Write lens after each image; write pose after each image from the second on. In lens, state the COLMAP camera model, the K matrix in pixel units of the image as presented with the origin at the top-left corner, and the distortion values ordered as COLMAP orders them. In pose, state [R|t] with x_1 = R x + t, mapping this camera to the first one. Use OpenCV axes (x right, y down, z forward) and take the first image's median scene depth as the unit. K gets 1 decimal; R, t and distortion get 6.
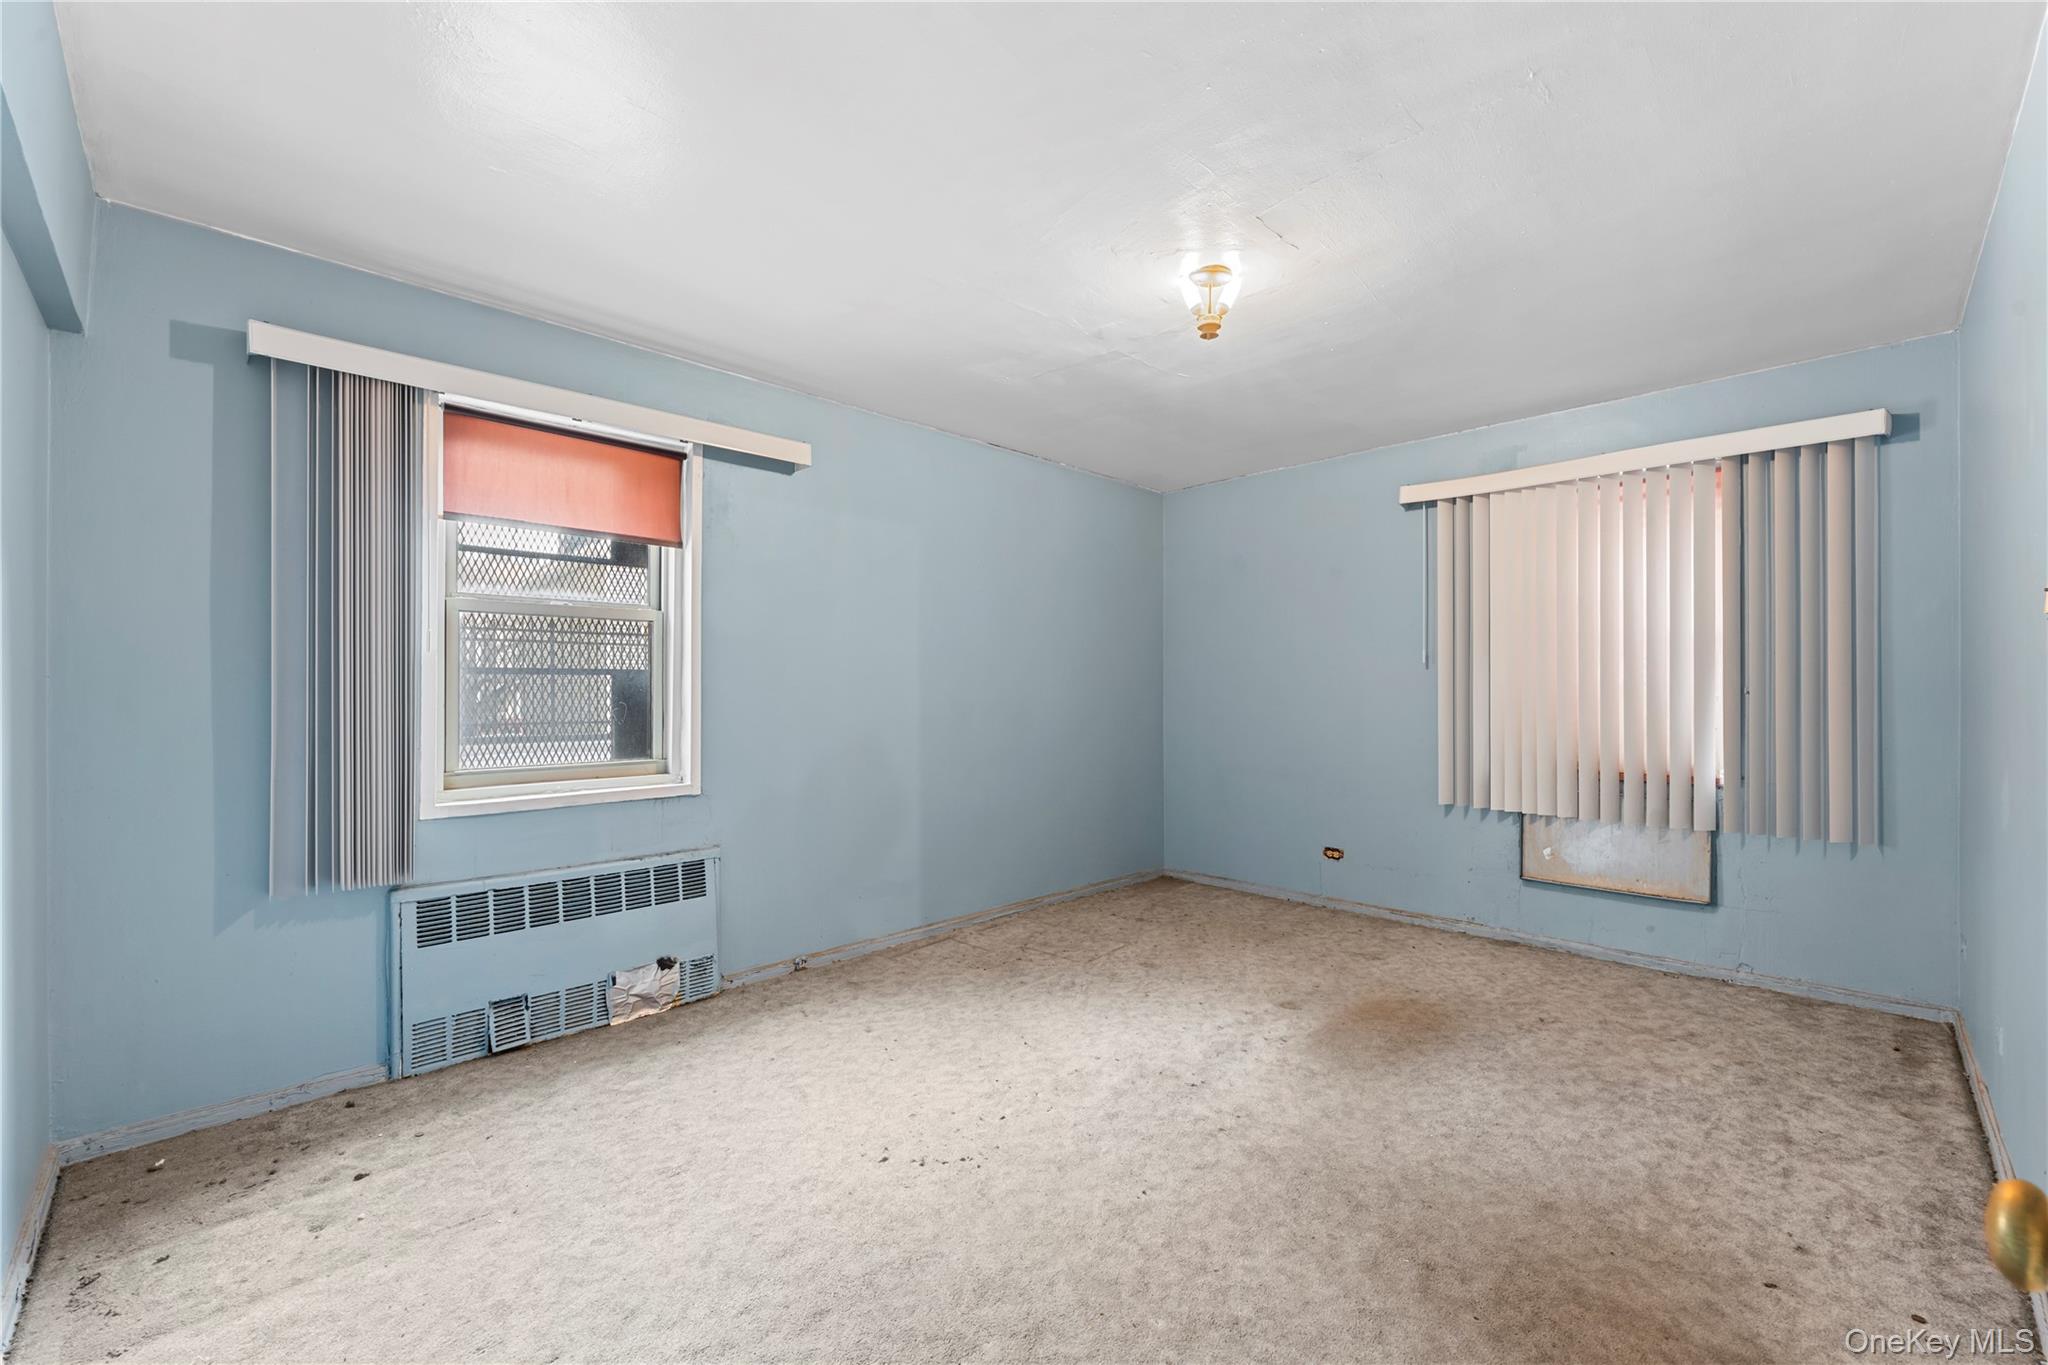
lens RADIAL K [[843.9, 0, 1045.4], [0, 843.9, 689.3], [0, 0, 1]] dist [0.004258, -0.002521]
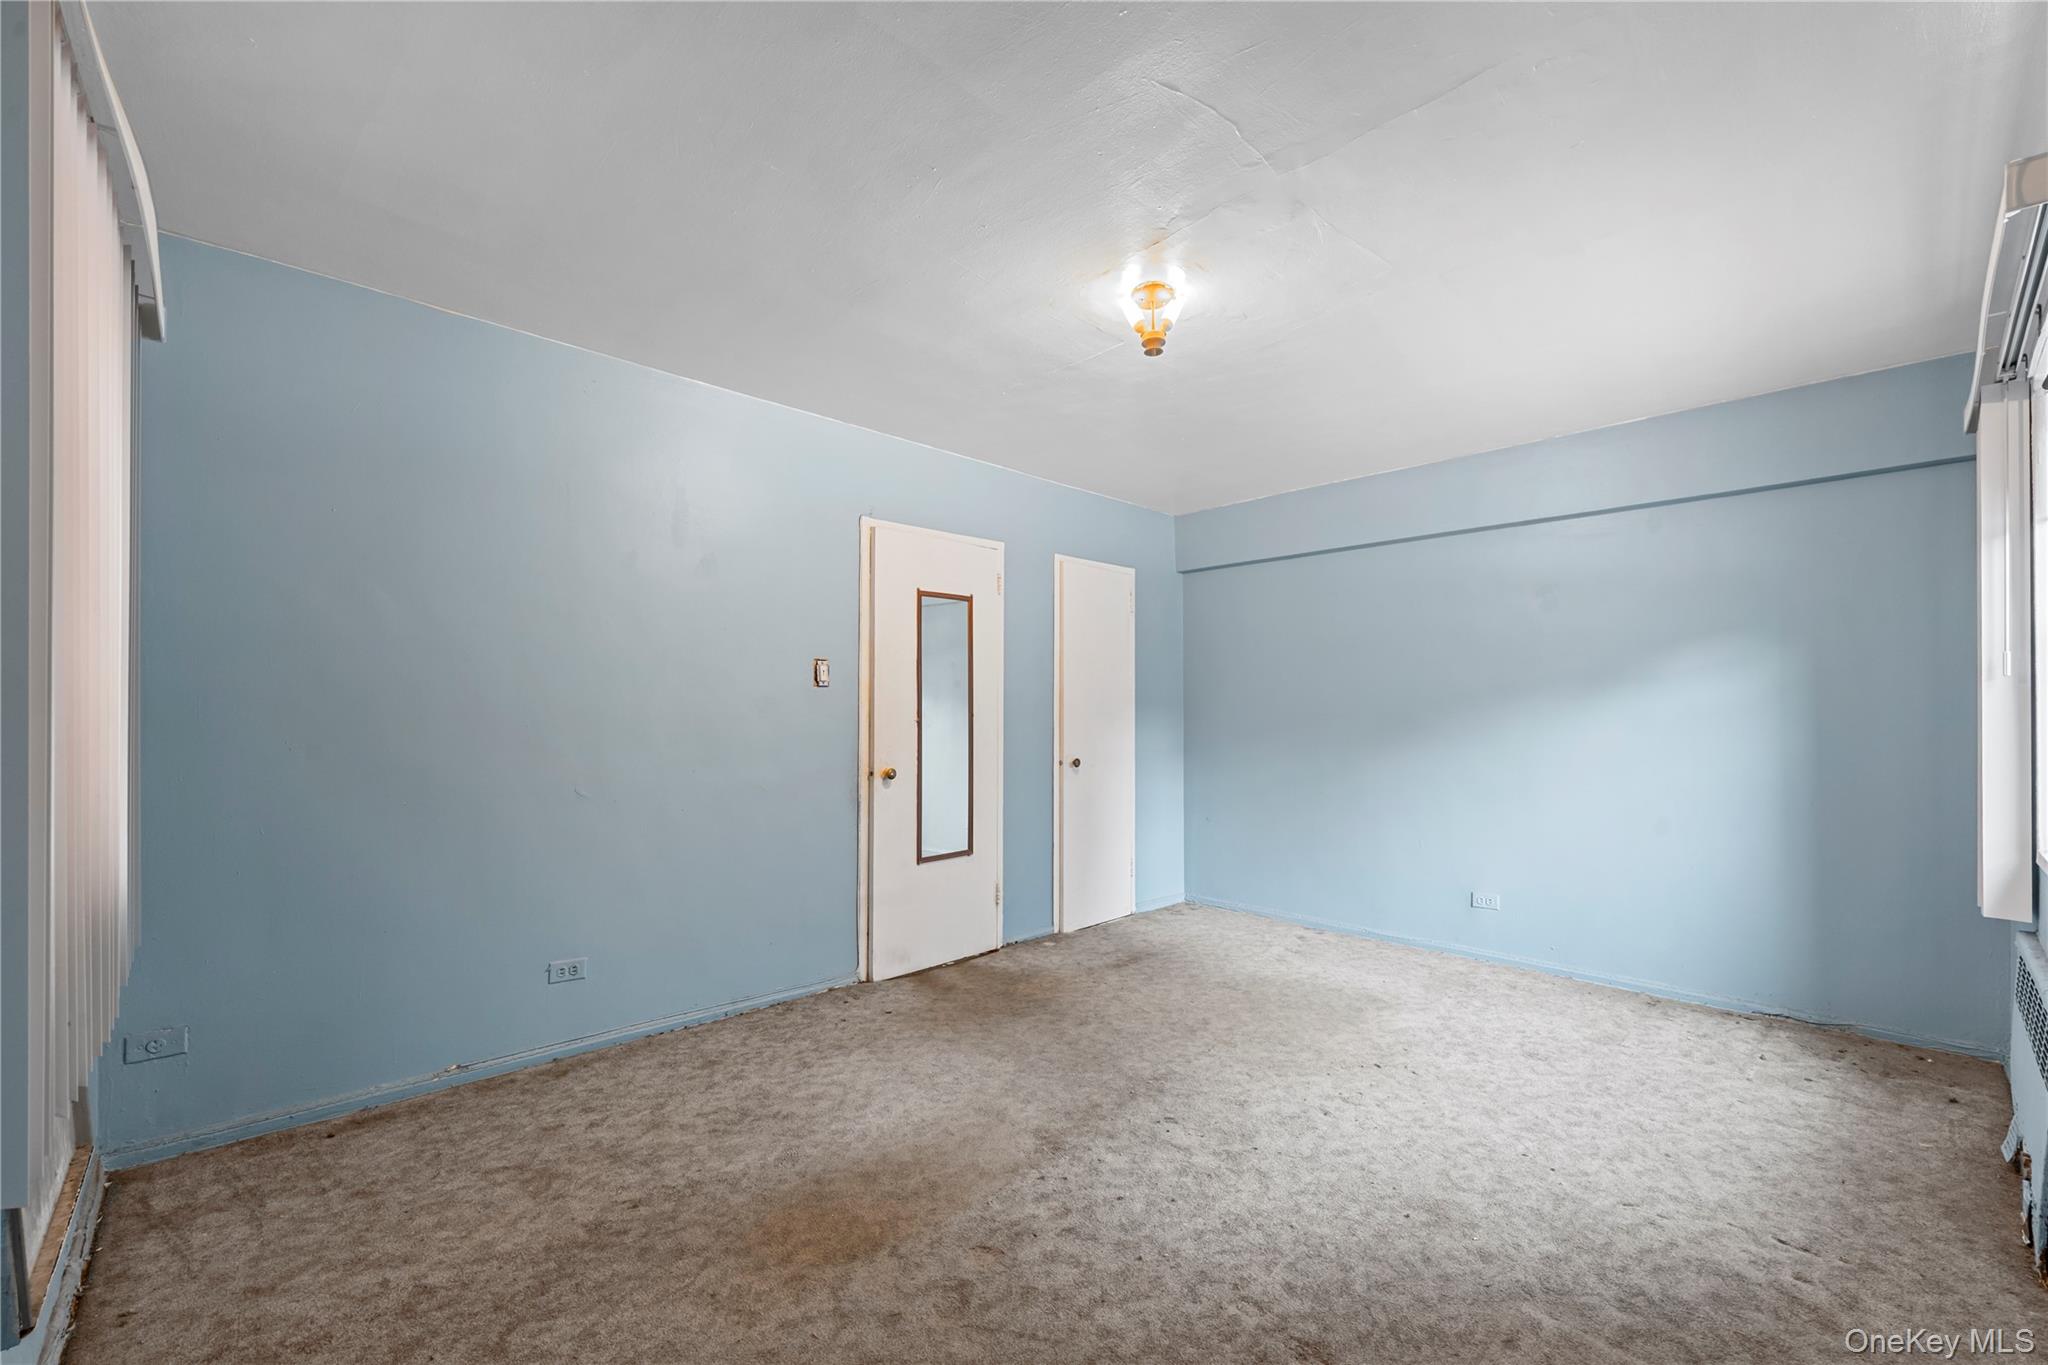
lens RADIAL K [[843.9, 0, 1038.6], [0, 843.9, 717.6], [0, 0, 1]] dist [0.004258, -0.002521]
pose [[-0.999394, -0.004823, 0.034476, 0.243639], [-0.004598, 0.999968, 0.006592, -0.001450], [-0.034507, 0.006430, -0.999384, 1.641191]]
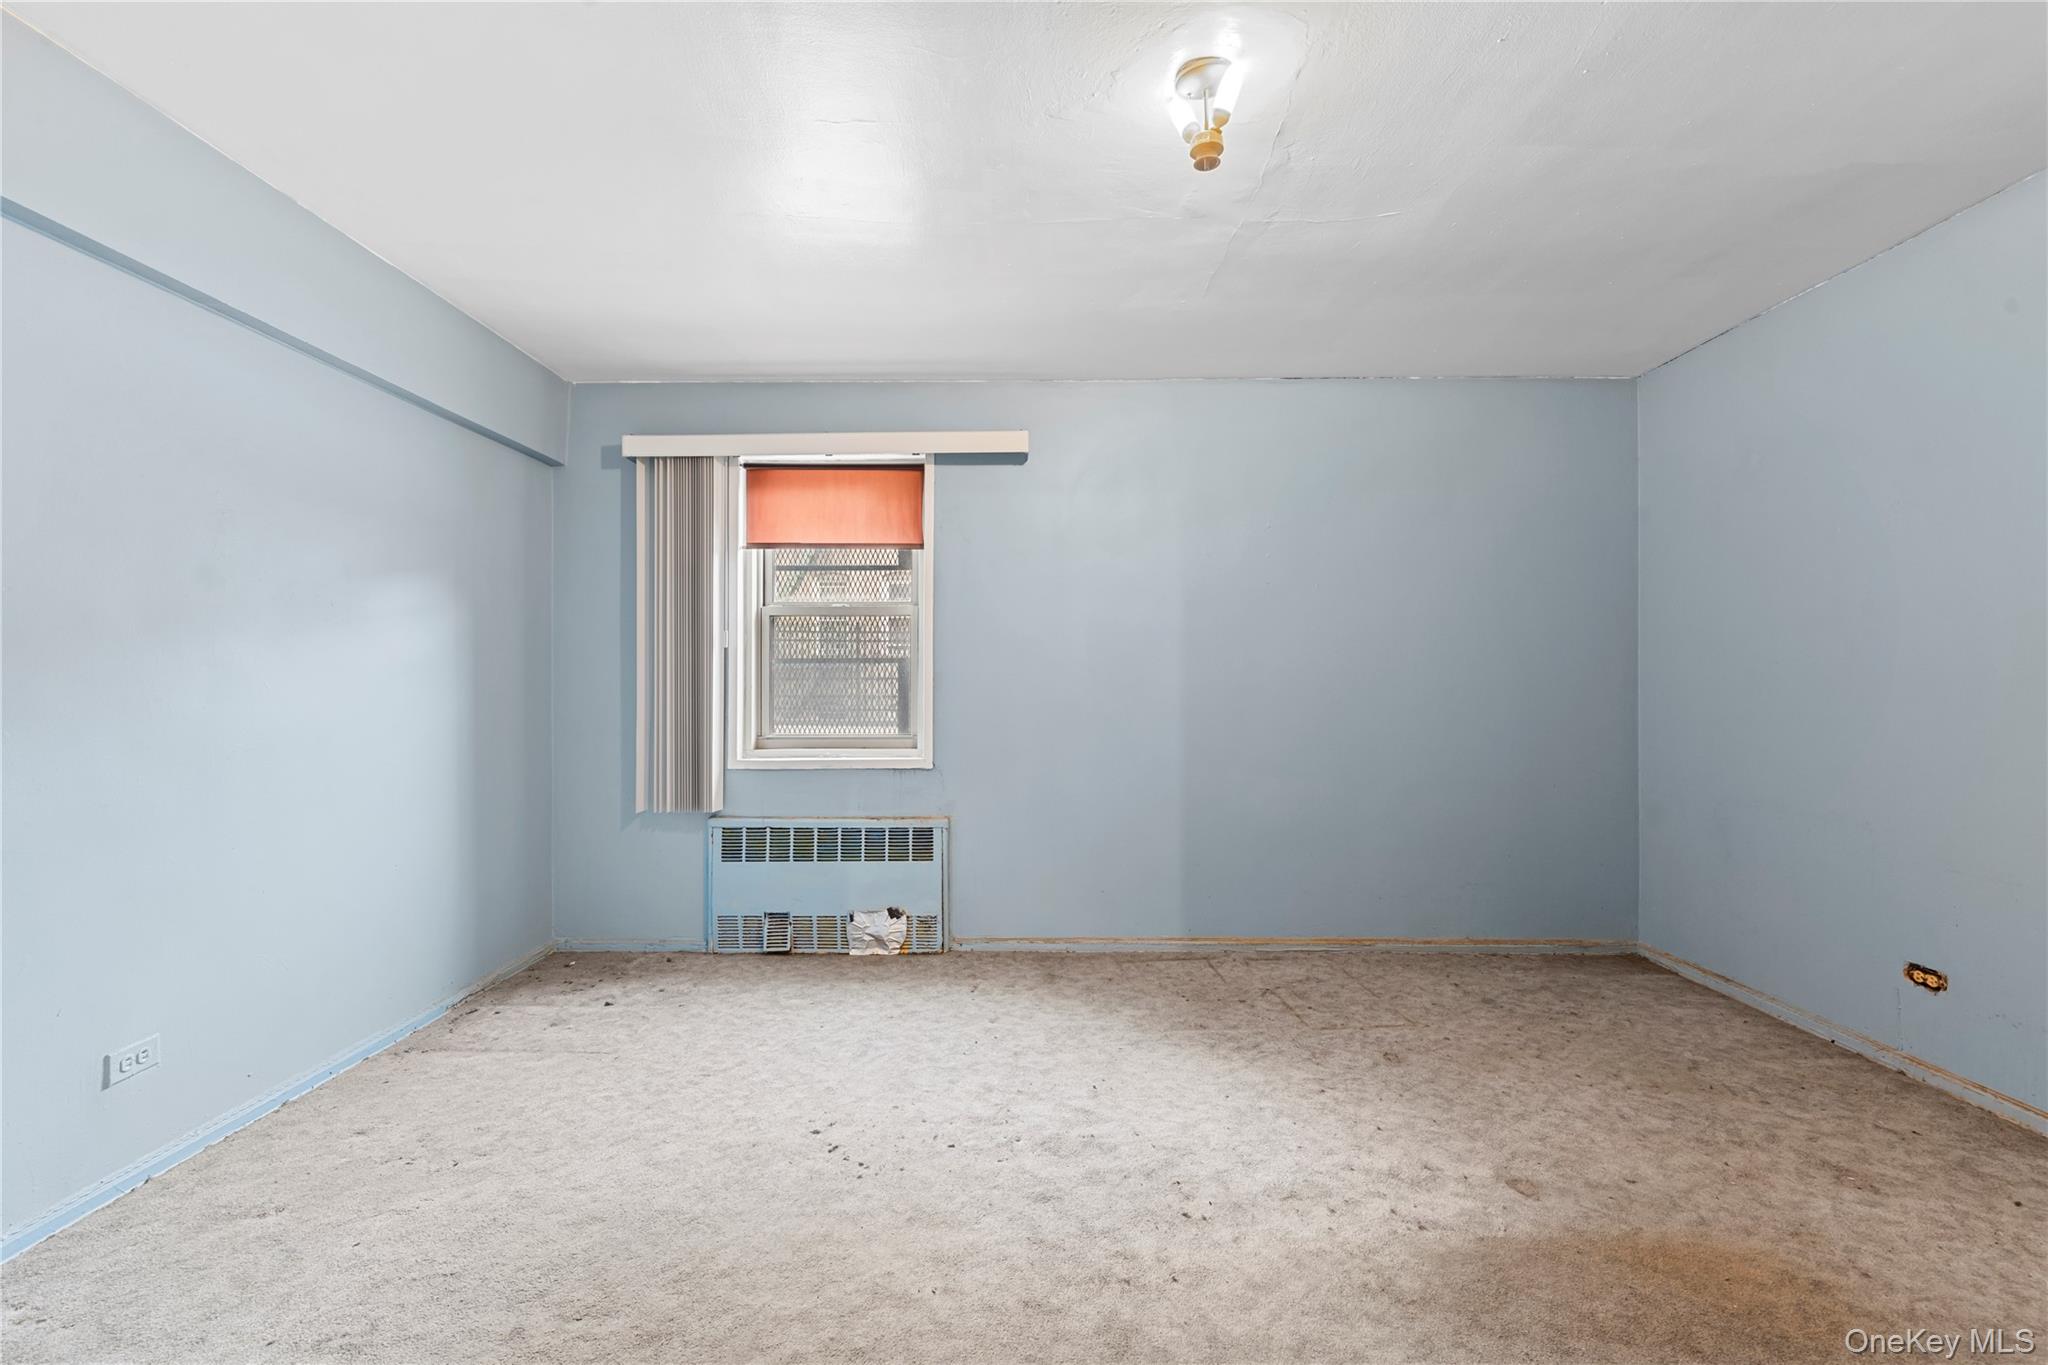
lens RADIAL K [[843.9, 0, 1015.1], [0, 843.9, 679.3], [0, 0, 1]] dist [0.004258, -0.002521]
pose [[0.690666, -0.006385, -0.723146, 0.492328], [0.001048, 0.999969, -0.007829, 0.017111], [0.723173, 0.004650, 0.690651, 0.329357]]
